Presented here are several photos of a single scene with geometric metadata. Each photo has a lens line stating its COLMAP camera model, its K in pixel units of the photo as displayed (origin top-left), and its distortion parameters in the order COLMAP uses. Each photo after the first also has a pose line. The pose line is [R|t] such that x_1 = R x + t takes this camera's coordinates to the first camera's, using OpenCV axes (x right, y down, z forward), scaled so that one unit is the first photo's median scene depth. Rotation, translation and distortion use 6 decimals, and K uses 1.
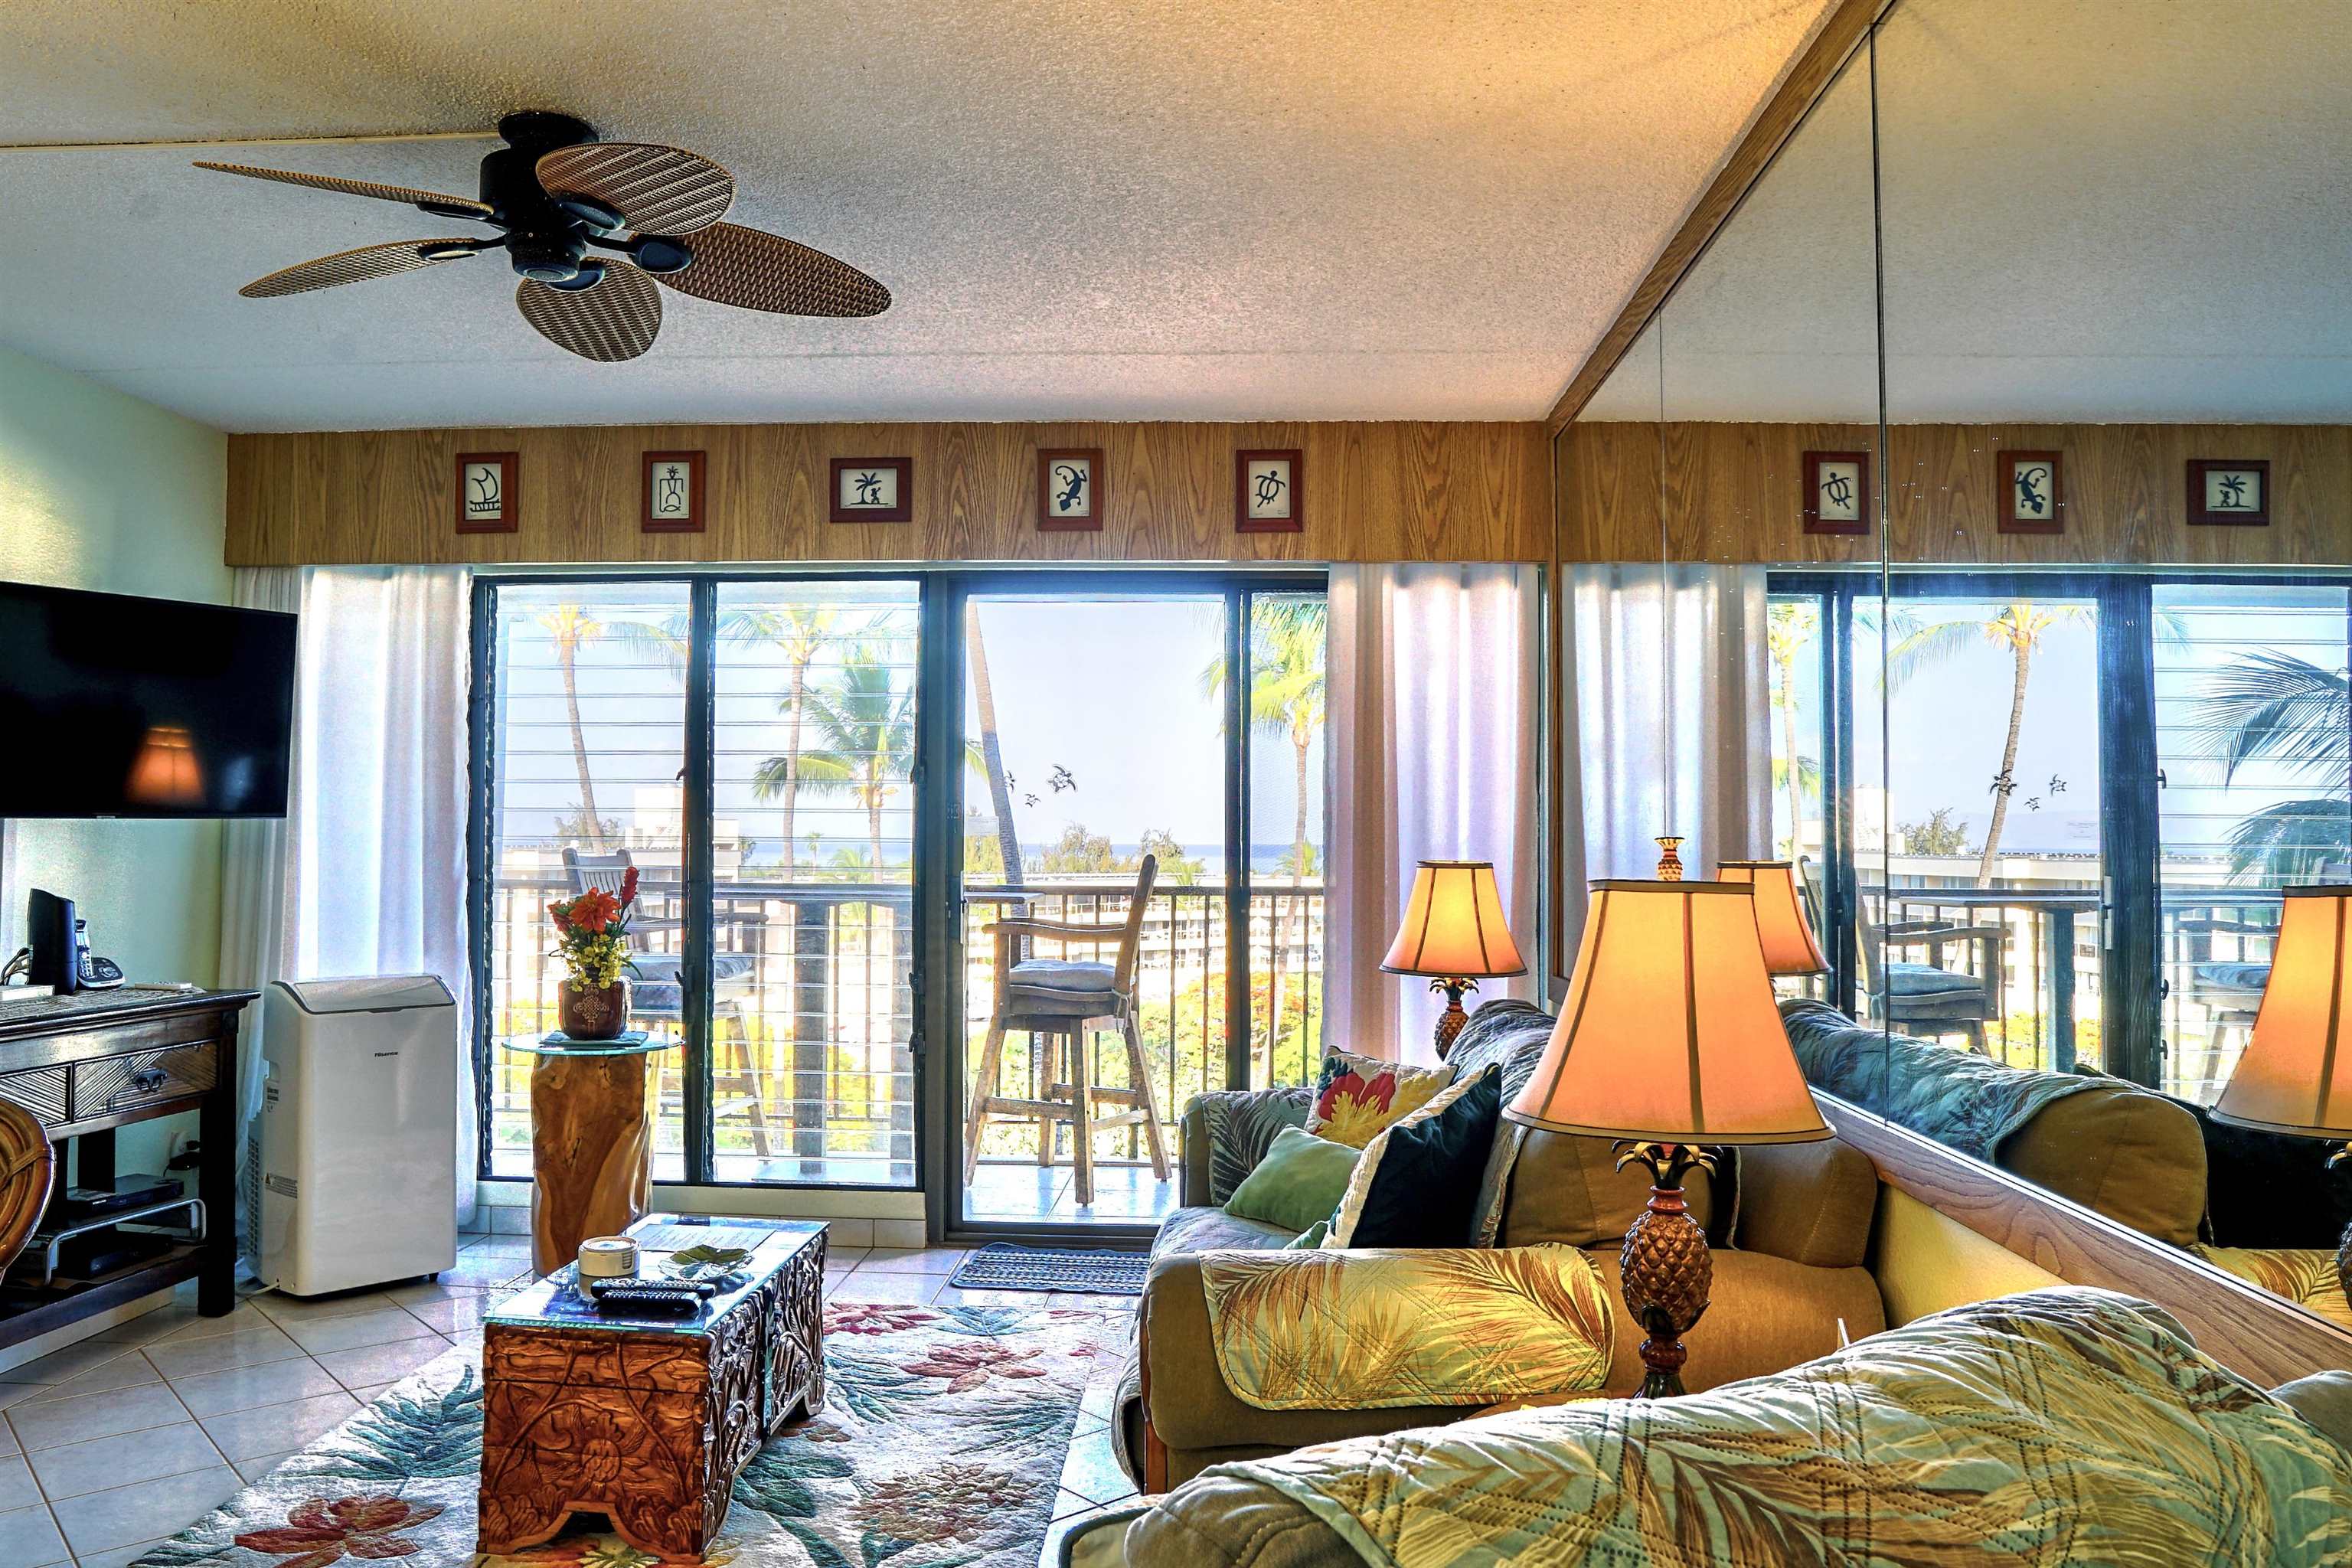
lens RADIAL K [[1674.6, 0, 1178.7], [0, 1674.6, 796.8], [0, 0, 1]] dist [-0.111587, 0.073652]
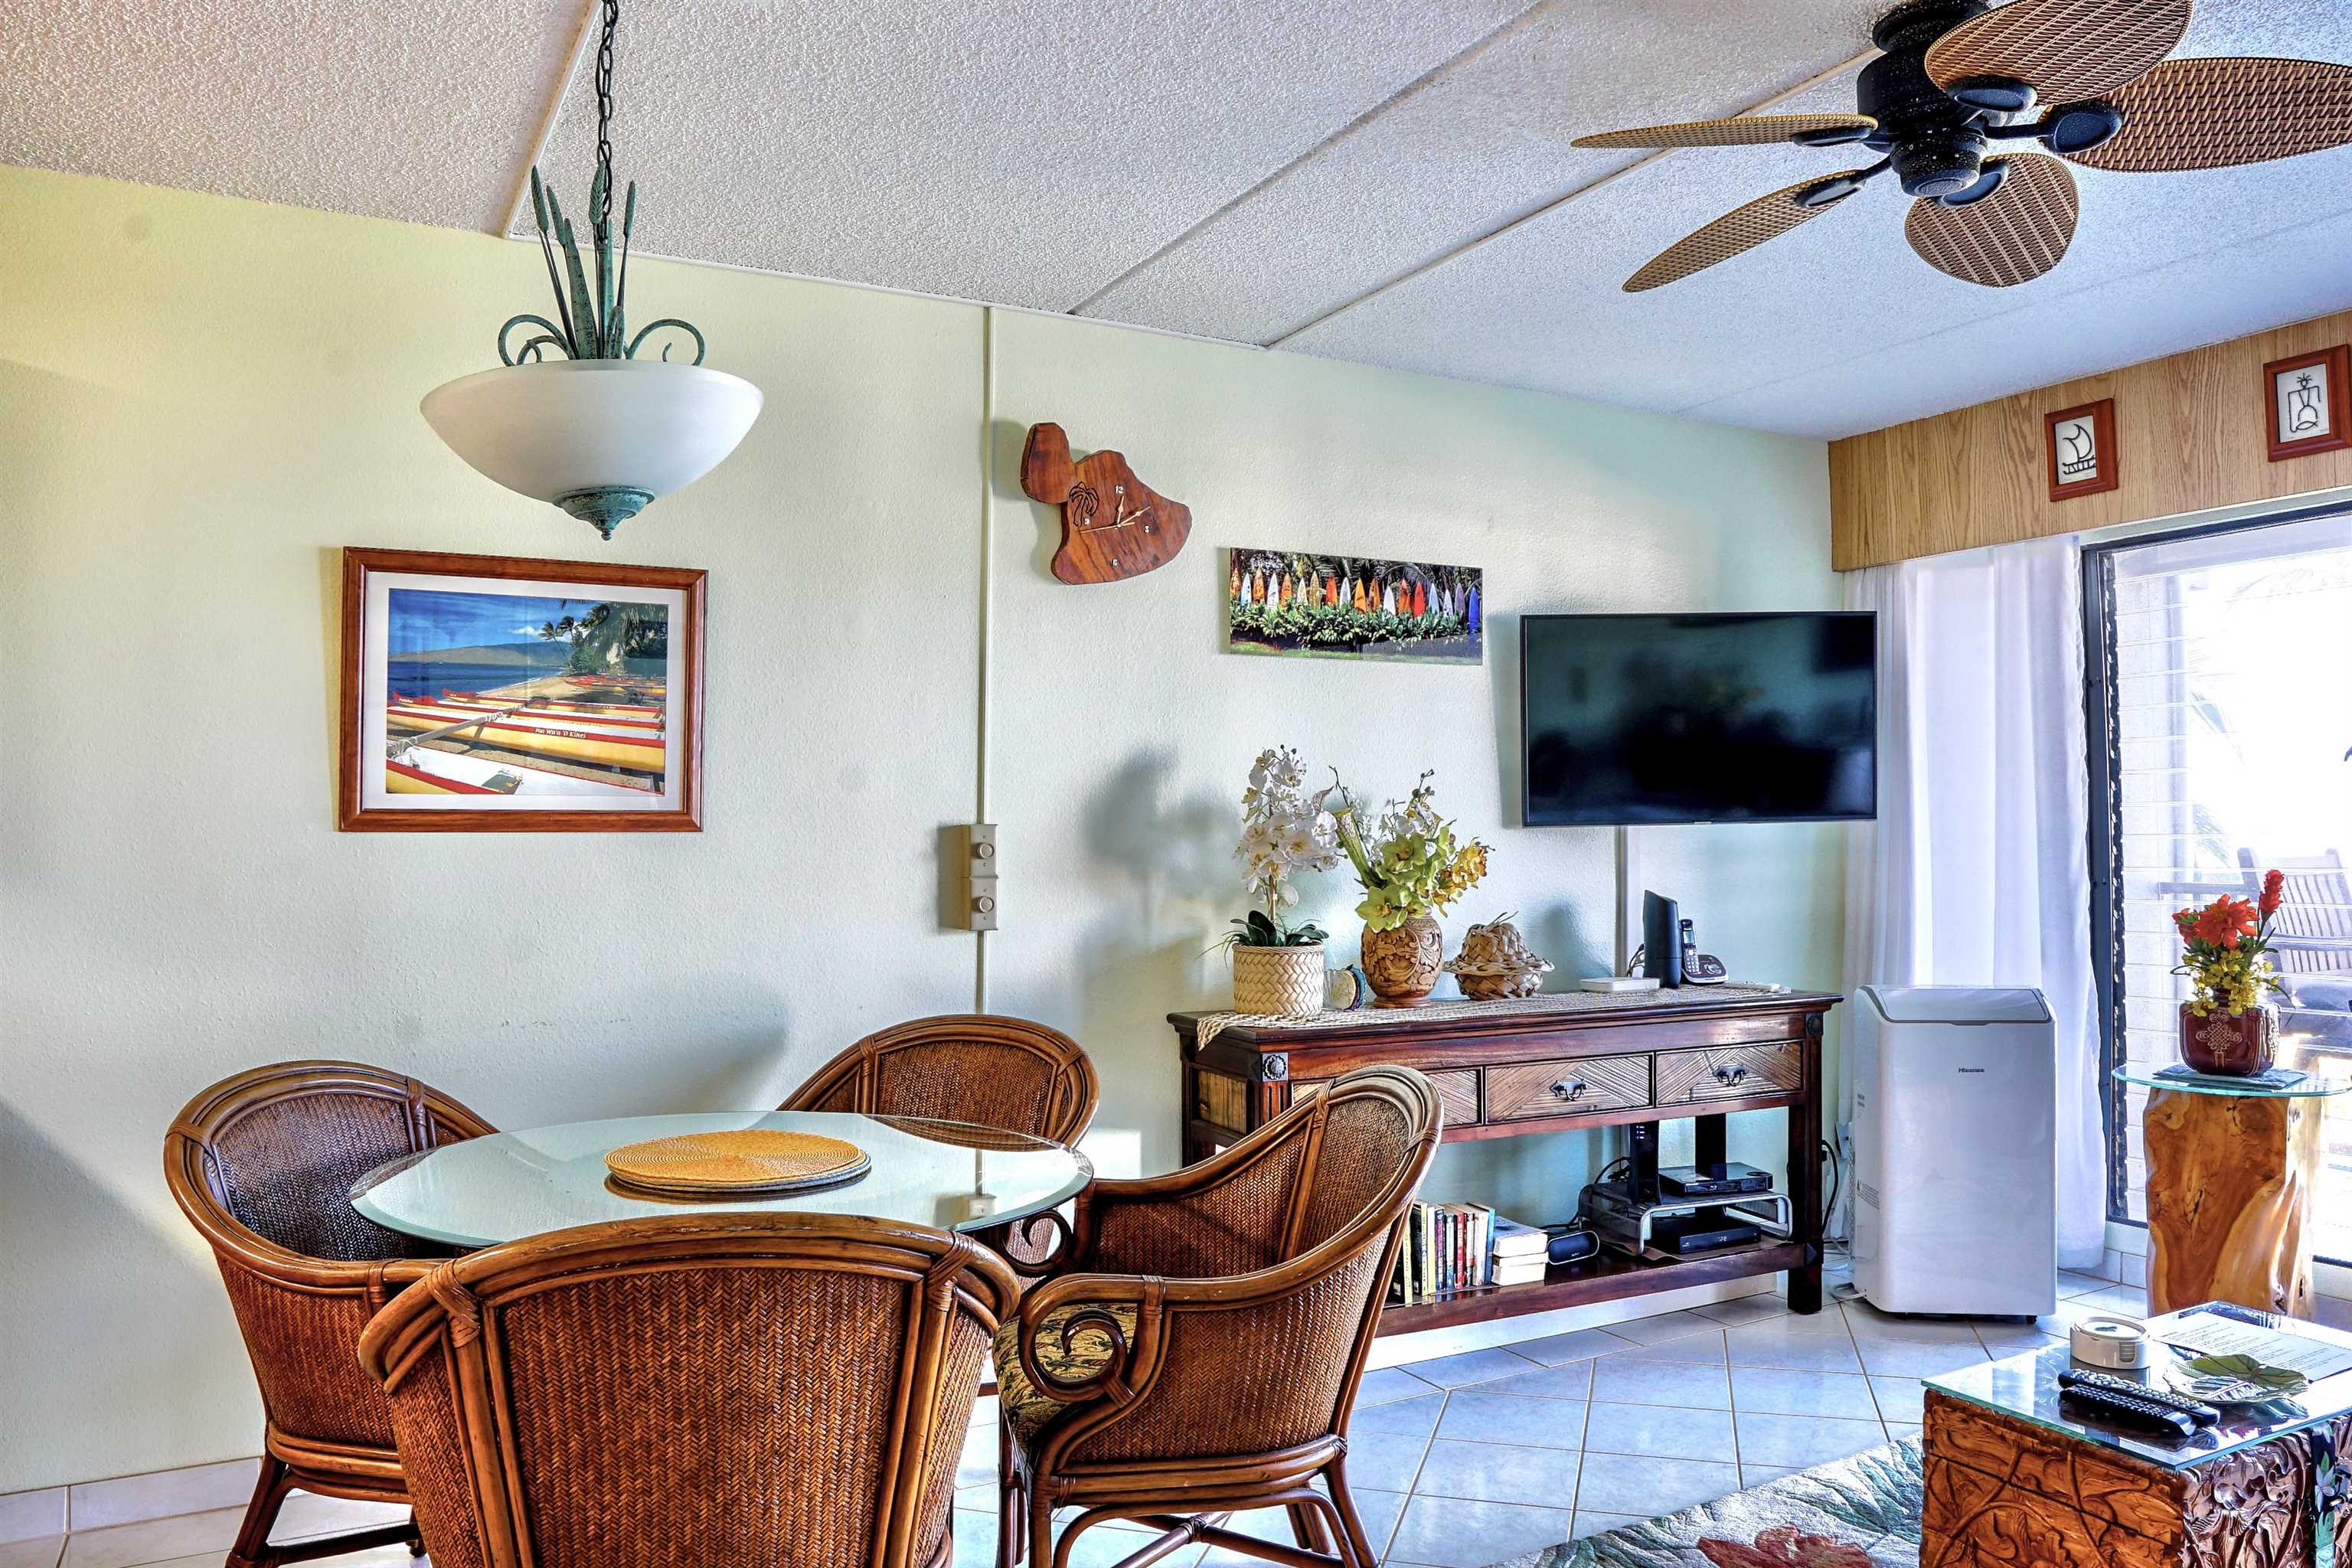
lens RADIAL K [[1674.6, 0, 1178.7], [0, 1674.6, 796.8], [0, 0, 1]] dist [-0.111587, 0.073652]
pose [[0.519615, -0.031980, -0.853802, 0.073397], [0.031820, 0.999330, -0.018066, 0.003504], [0.853808, -0.017780, 0.520285, 0.118098]]
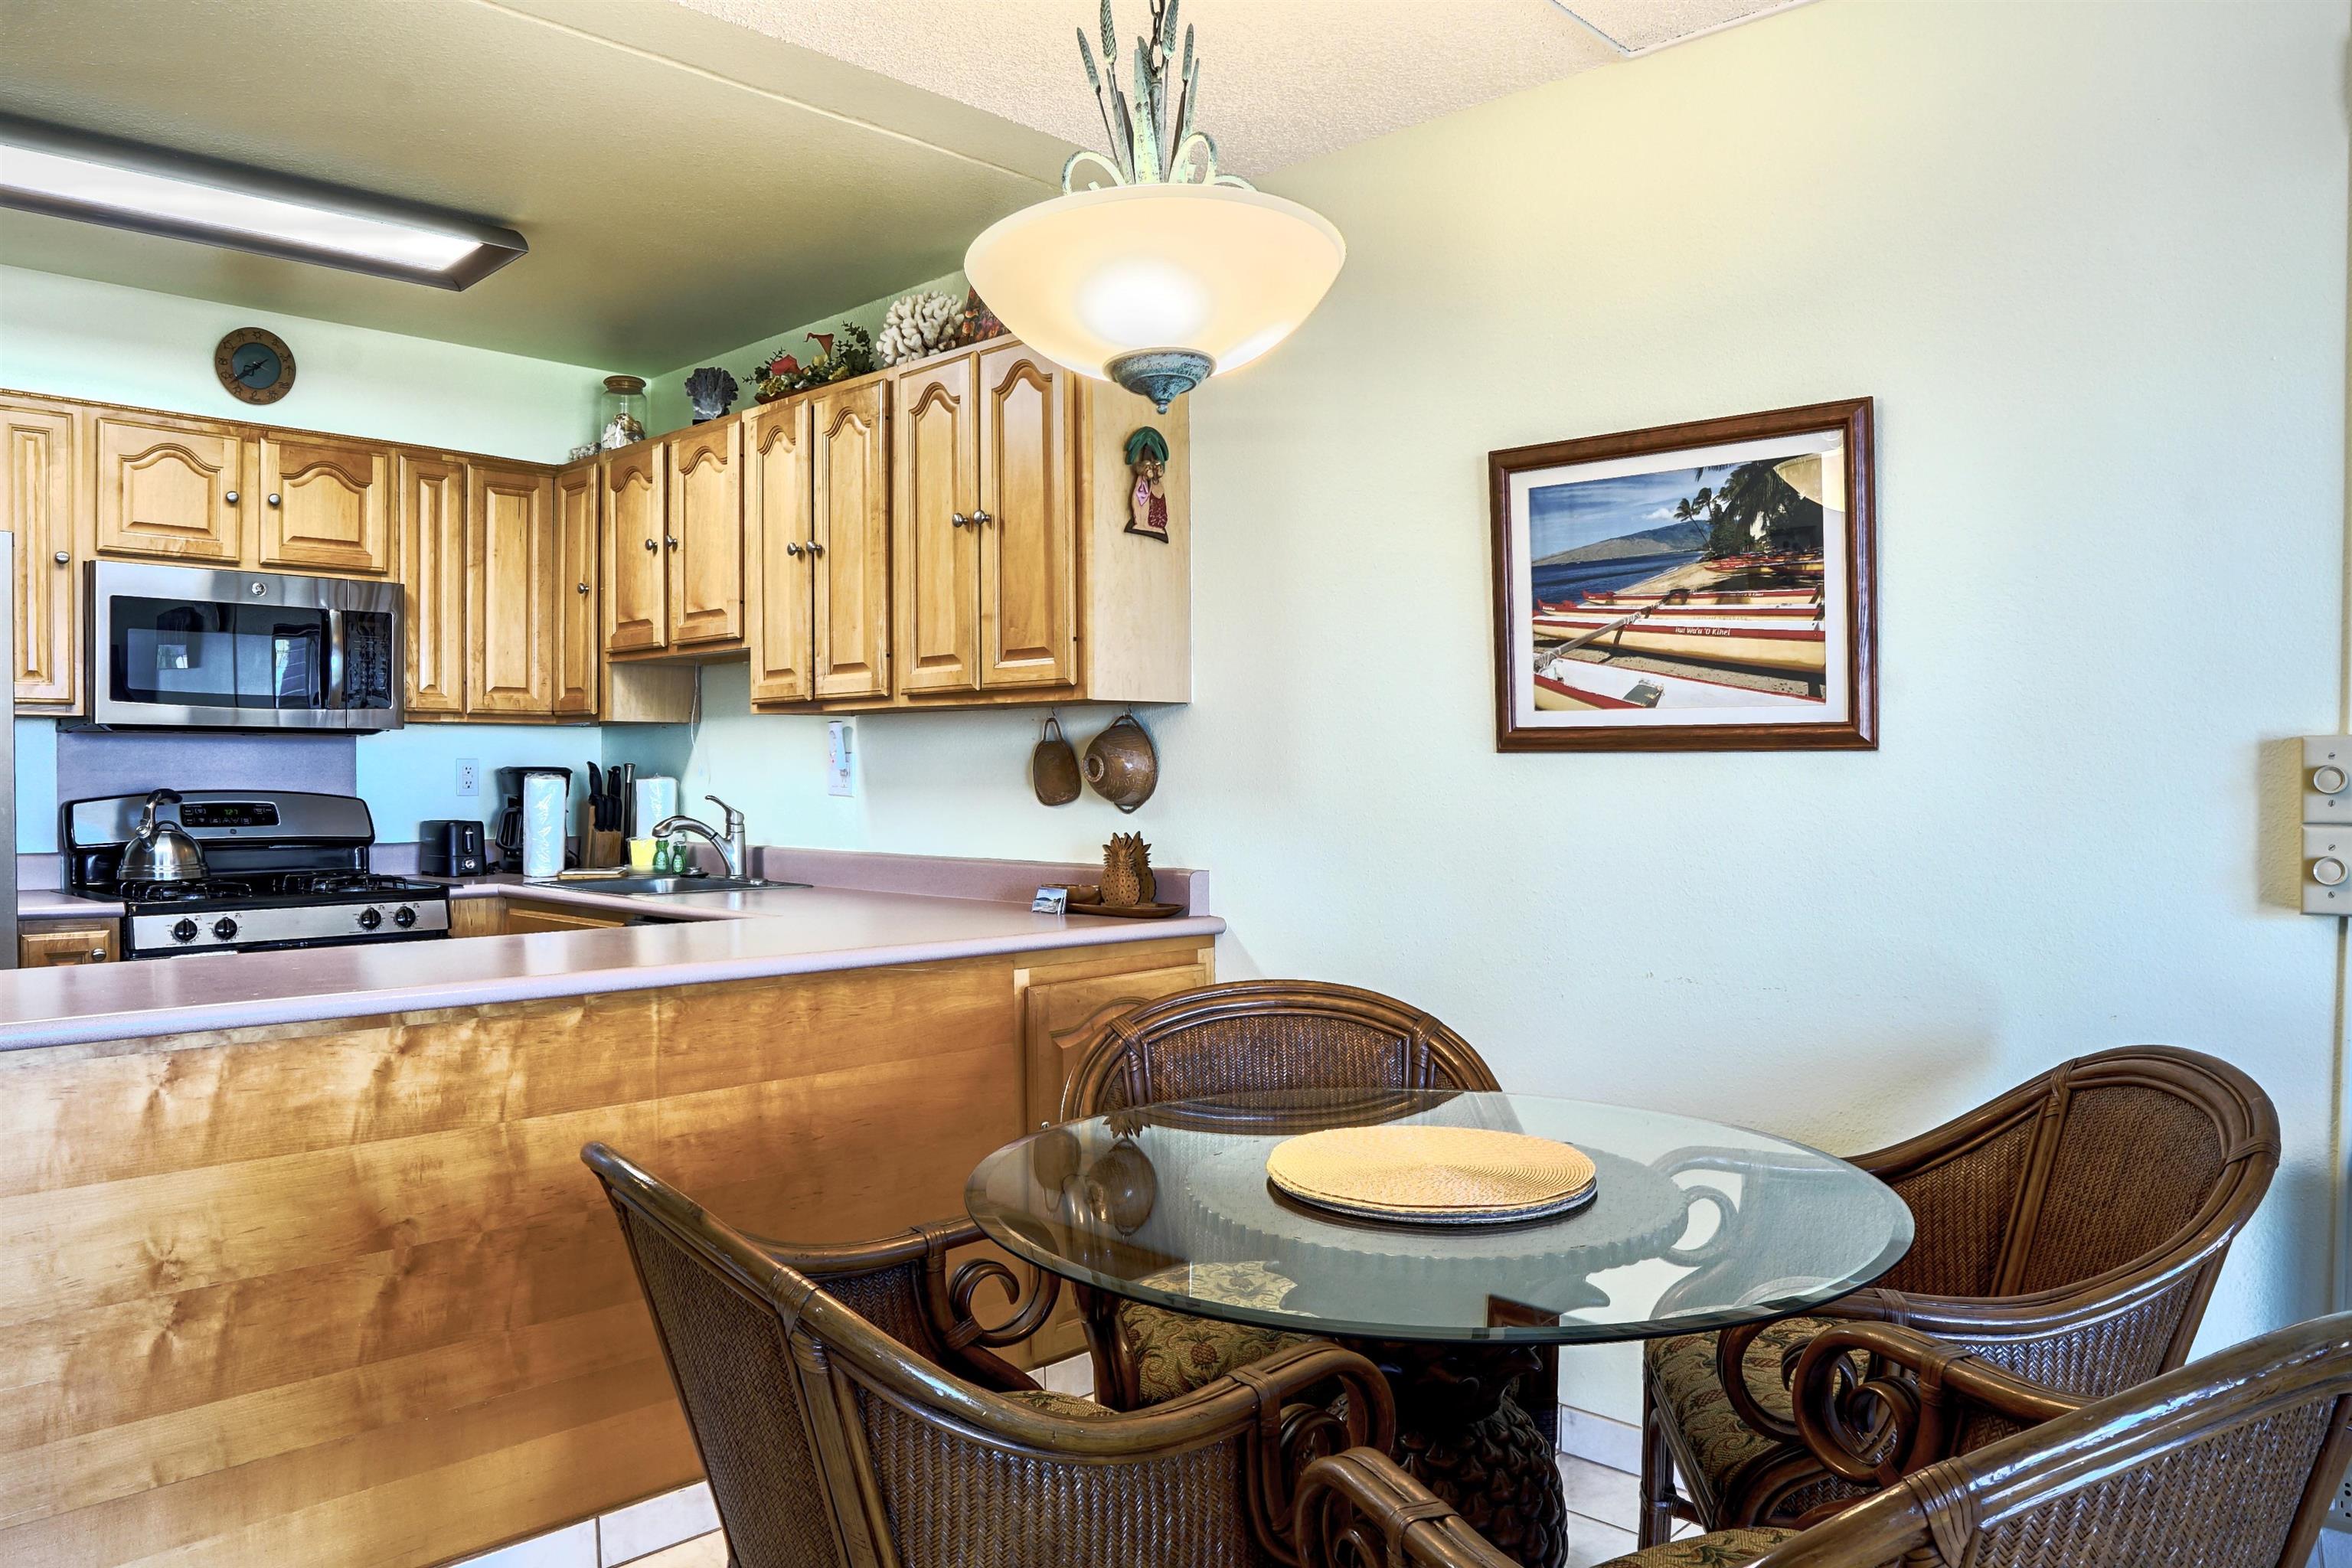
lens RADIAL K [[1660.0, 0, 1179.7], [0, 1660.0, 796.9], [0, 0, 1]] dist [-0.103760, 0.061320]
pose [[-0.657308, 0.008979, -0.753569, -0.102571], [0.018450, 0.999821, -0.004179, 0.012240], [0.753396, -0.016650, -0.657356, 0.489573]]
